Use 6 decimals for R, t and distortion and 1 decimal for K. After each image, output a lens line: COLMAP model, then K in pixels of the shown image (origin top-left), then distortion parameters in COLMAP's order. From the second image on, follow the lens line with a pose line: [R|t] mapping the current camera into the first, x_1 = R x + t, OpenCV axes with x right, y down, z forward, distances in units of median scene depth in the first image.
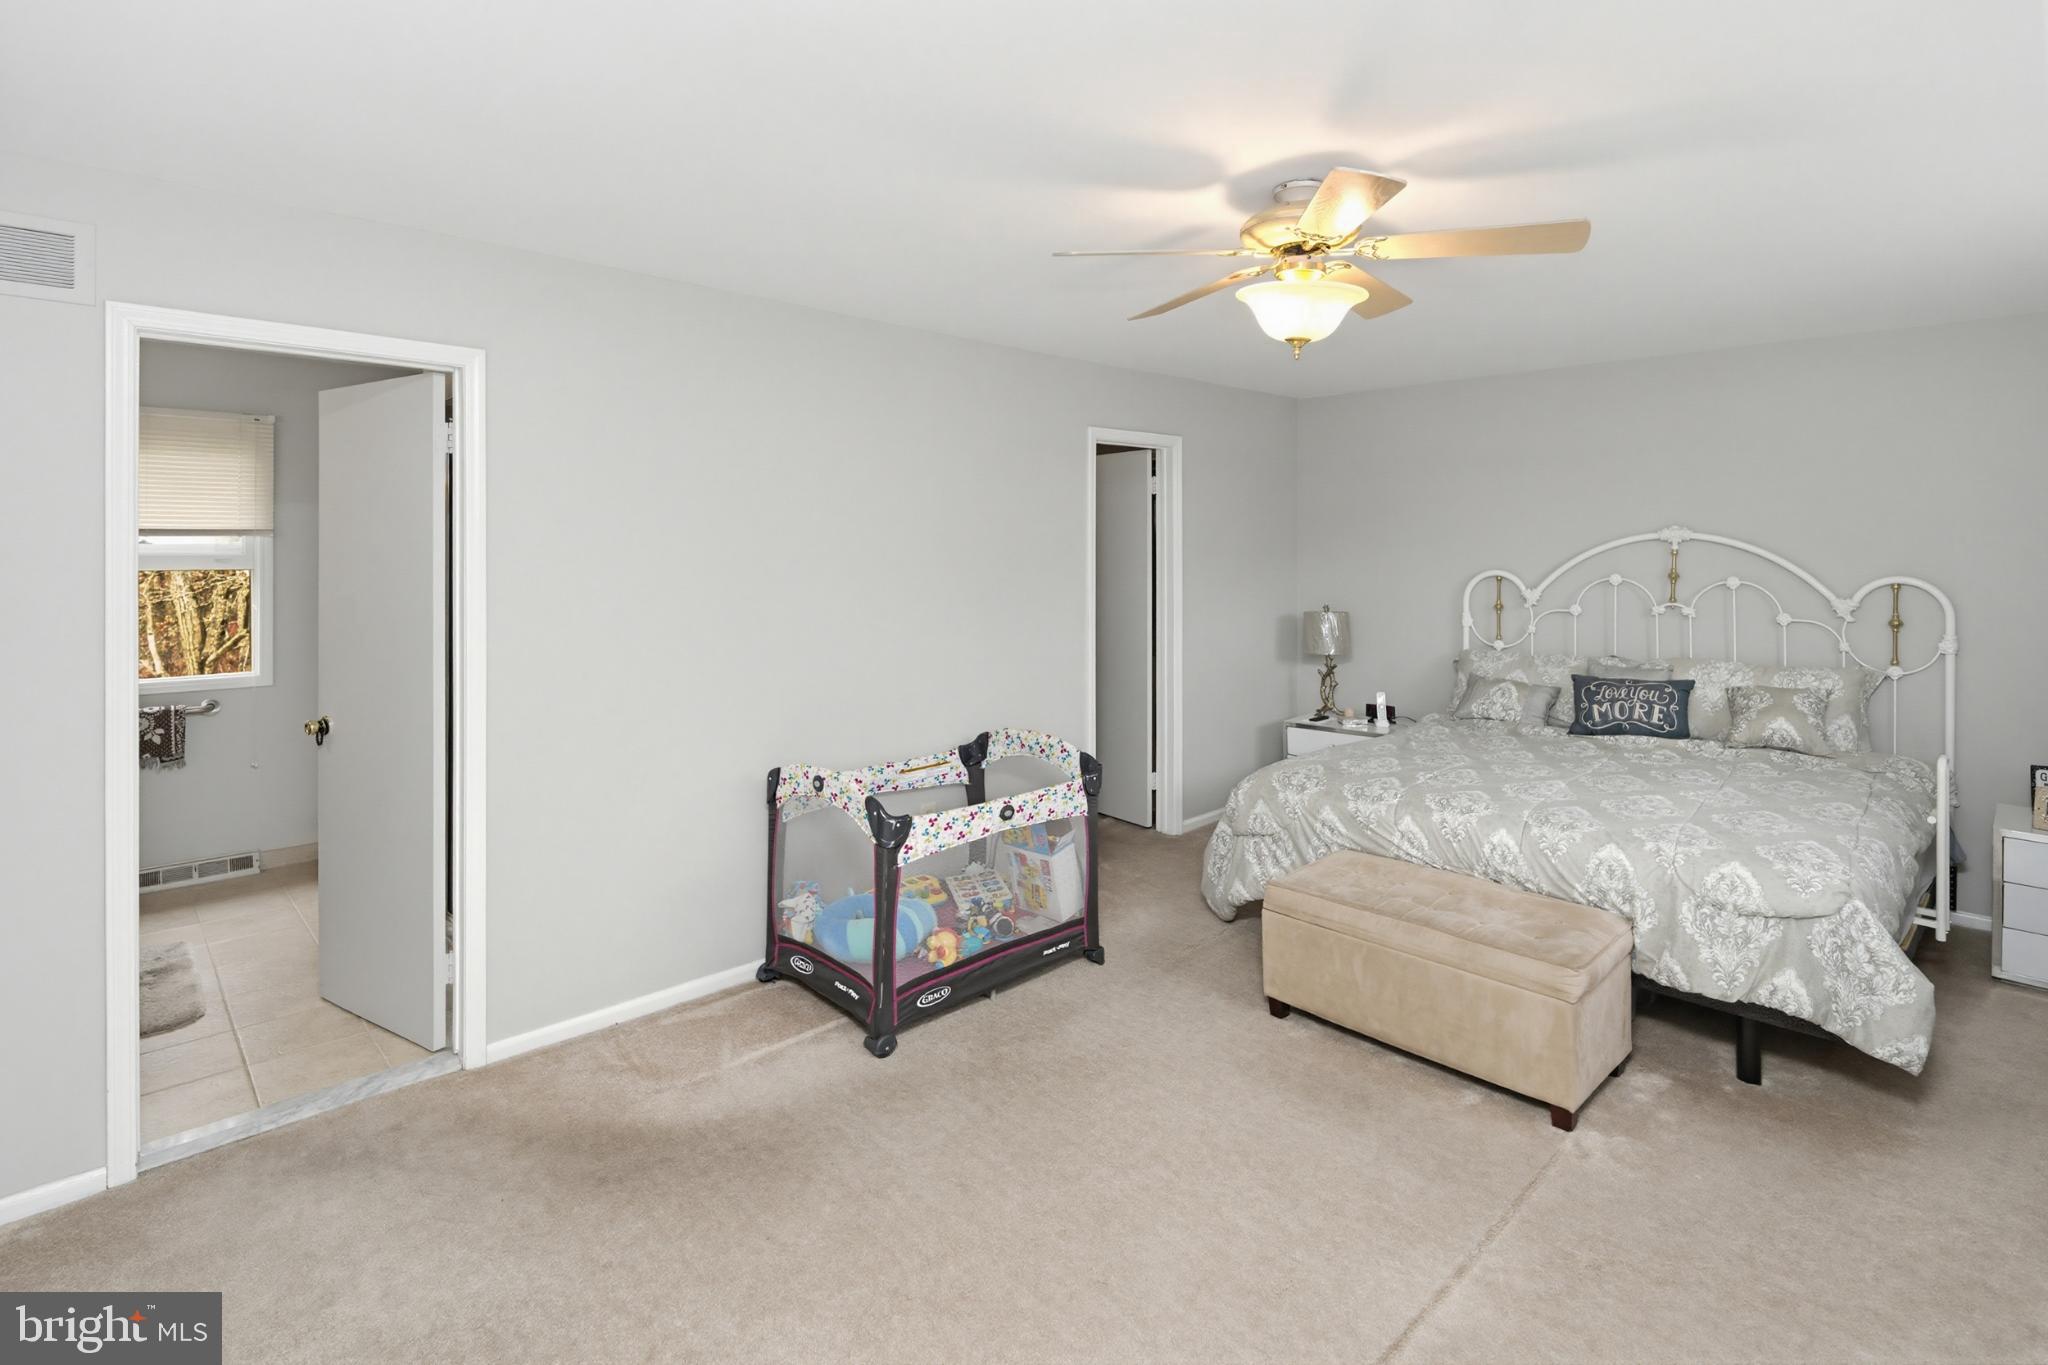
lens RADIAL K [[955.3, 0, 1031.4], [0, 955.3, 554.2], [0, 0, 1]] dist [0.002548, -0.003133]
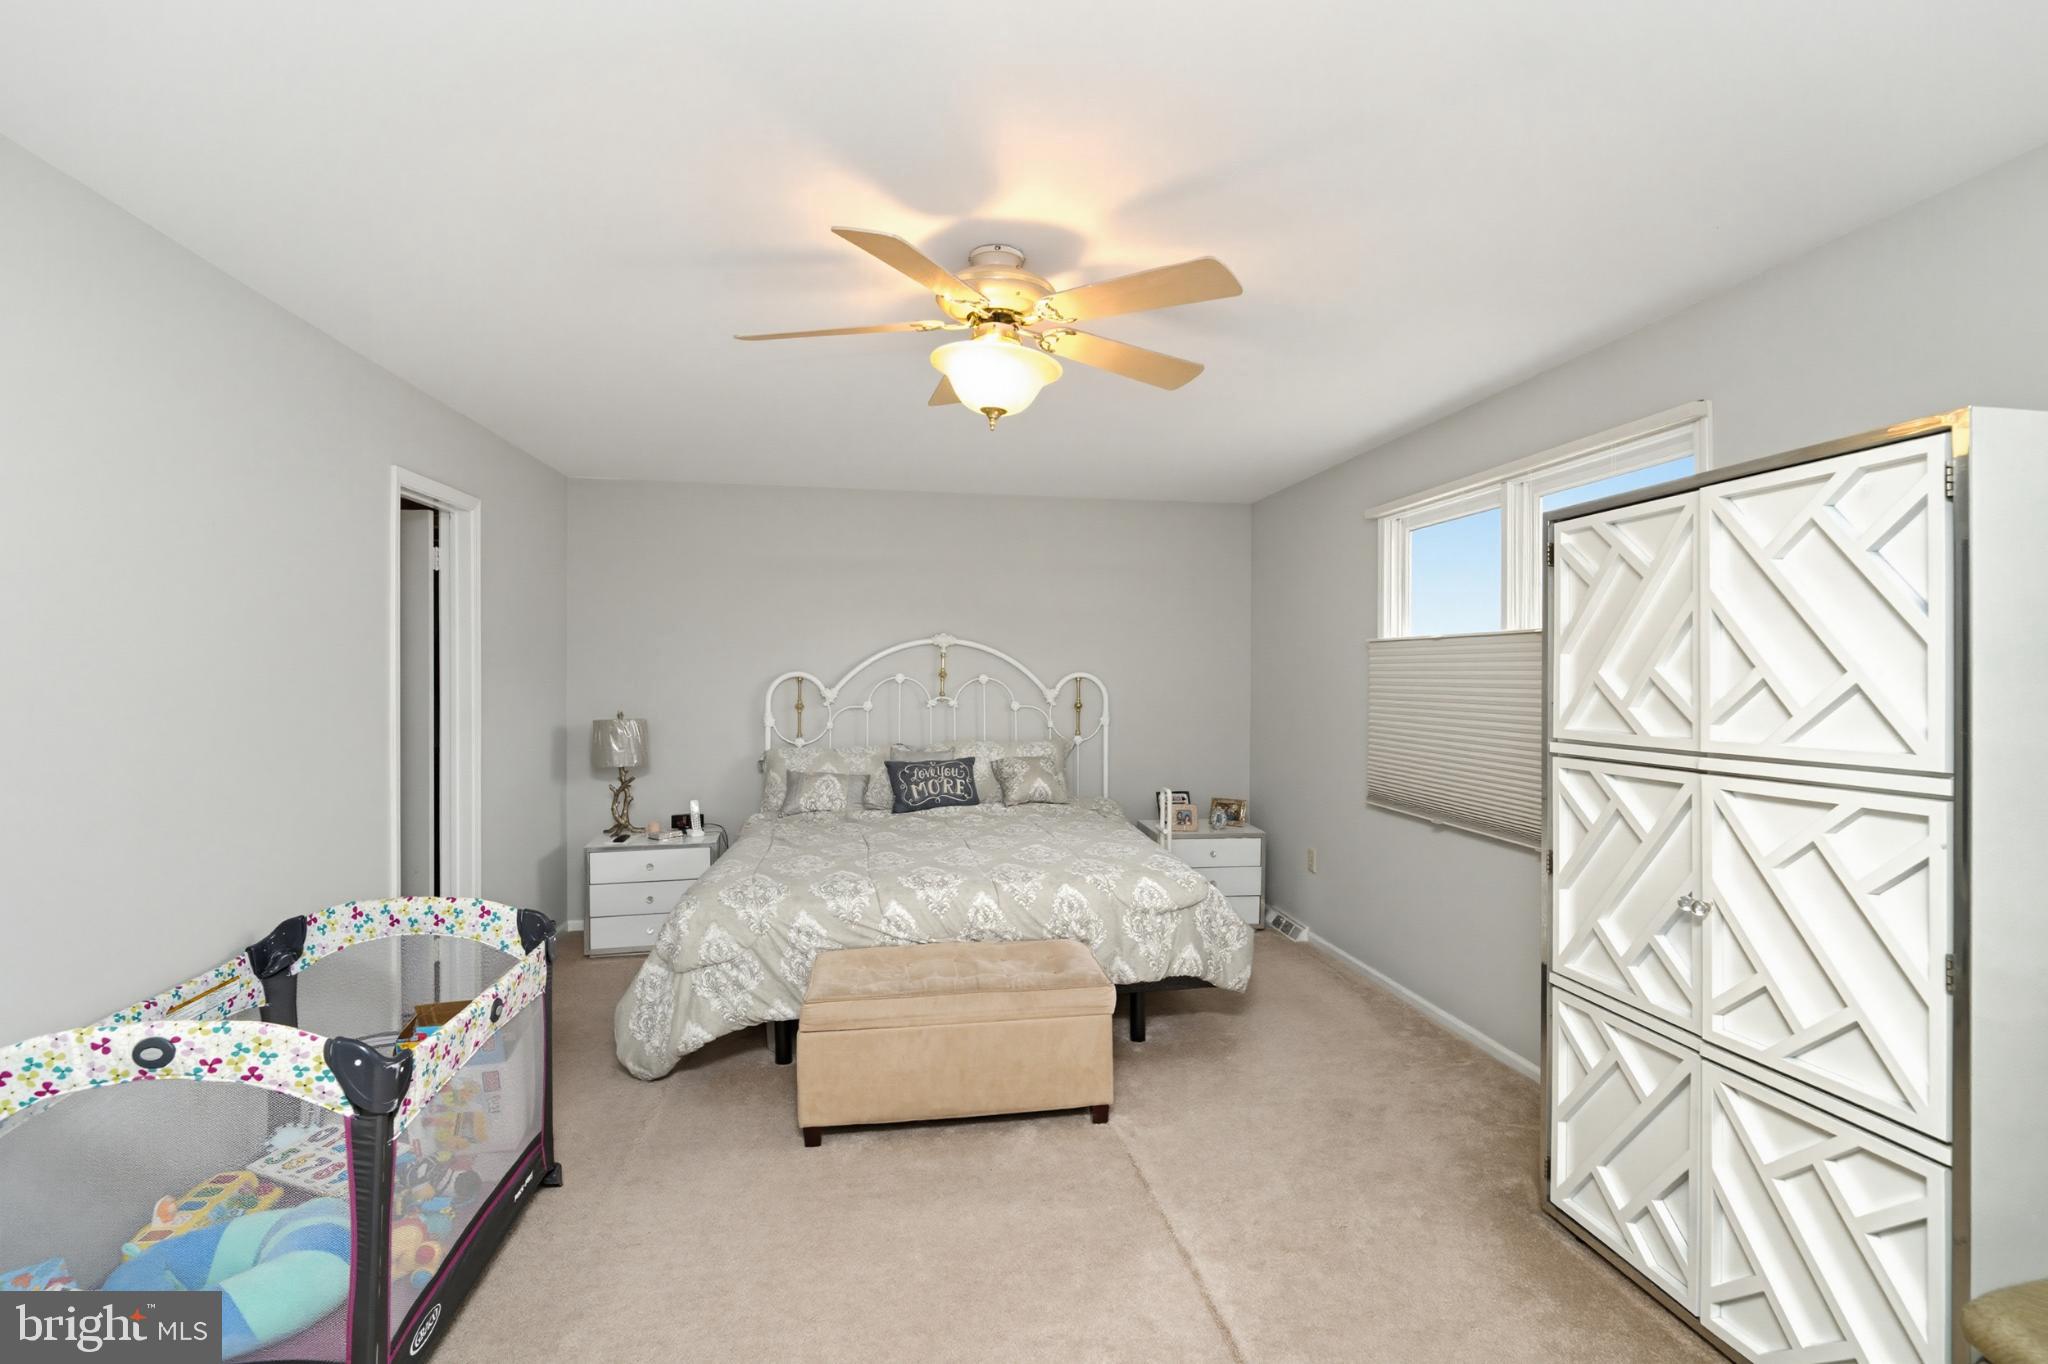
lens RADIAL K [[955.3, 0, 1026.3], [0, 955.3, 676.4], [0, 0, 1]] dist [0.002548, -0.003133]
pose [[0.577162, -0.002331, 0.816626, -0.297268], [0.001281, 0.999997, 0.001950, 0.026955], [-0.816629, -0.000079, 0.577164, 0.246243]]
